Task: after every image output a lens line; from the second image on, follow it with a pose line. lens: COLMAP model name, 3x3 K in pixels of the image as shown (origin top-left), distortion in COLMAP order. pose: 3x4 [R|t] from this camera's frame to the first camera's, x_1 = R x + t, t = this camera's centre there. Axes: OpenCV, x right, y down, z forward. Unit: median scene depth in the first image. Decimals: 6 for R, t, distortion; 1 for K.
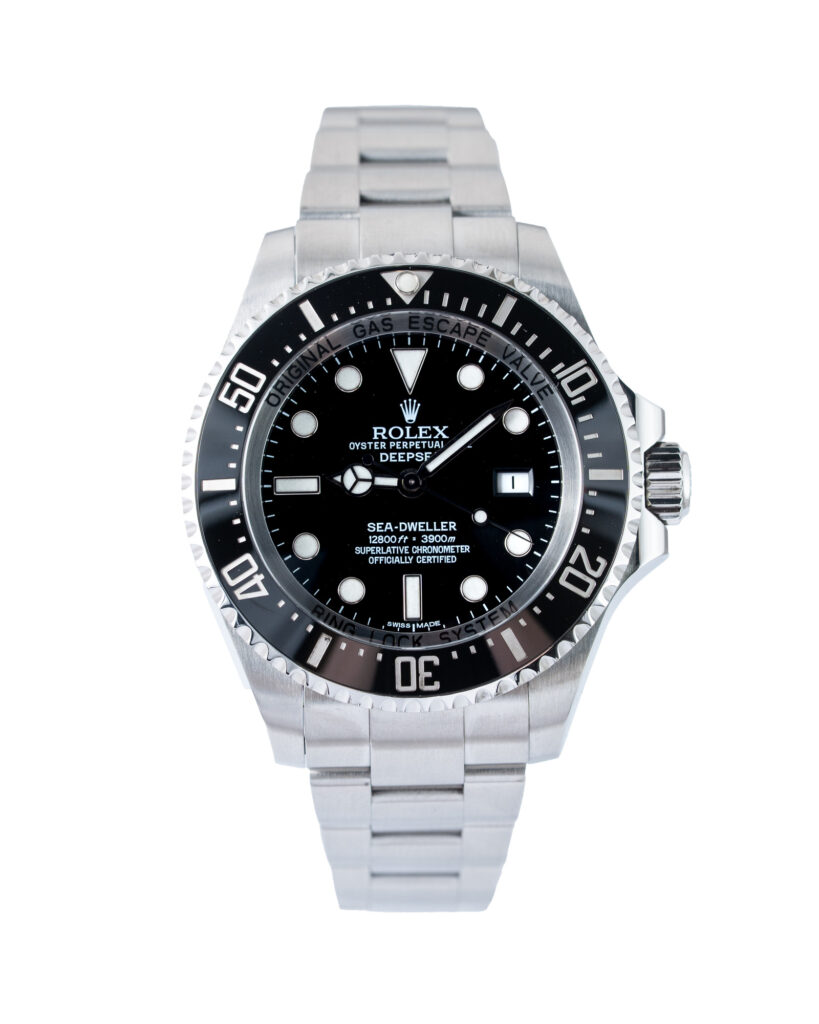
lens RADIAL K [[4857.0, 0, 408.9], [0, 4857.0, 513.3], [0, 0, 1]] dist [-0.222175, 0.000000]
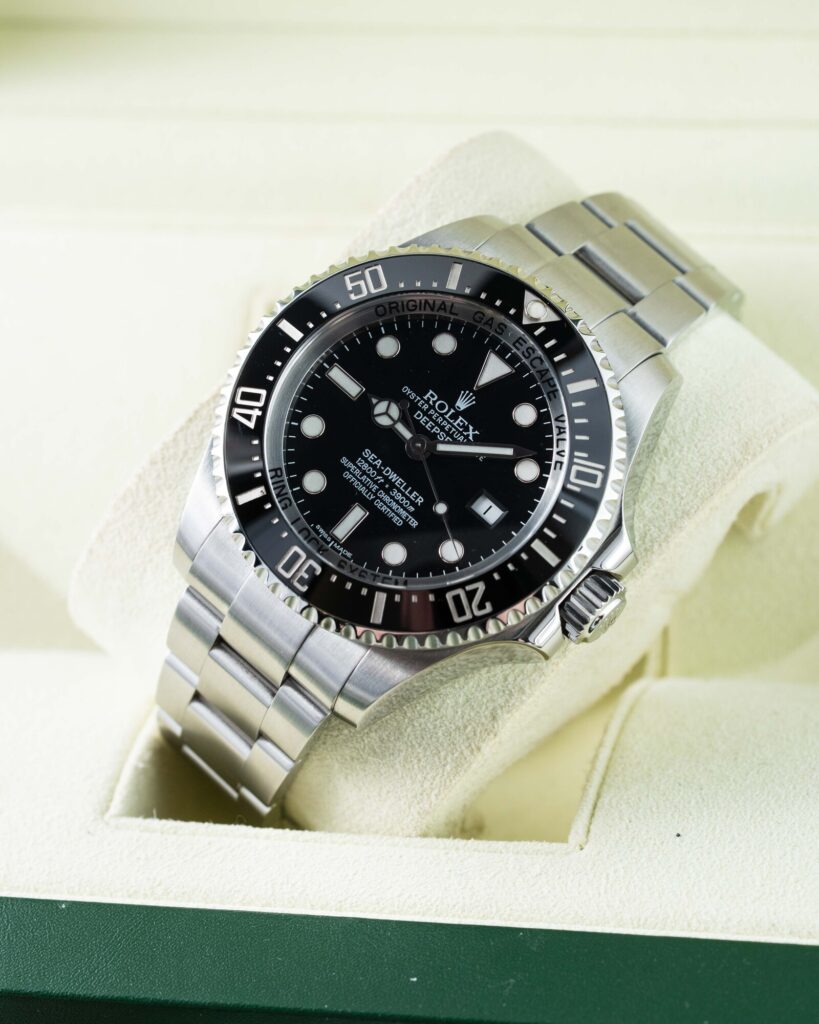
lens RADIAL K [[4857.0, 0, 410.3], [0, 4857.0, 511.7], [0, 0, 1]] dist [-0.222175, 0.000000]
pose [[0.711133, 0.658885, -0.245276, 0.281118], [-0.681470, 0.731778, -0.010023, 0.017032], [0.172883, 0.174276, 0.969401, -0.073790]]
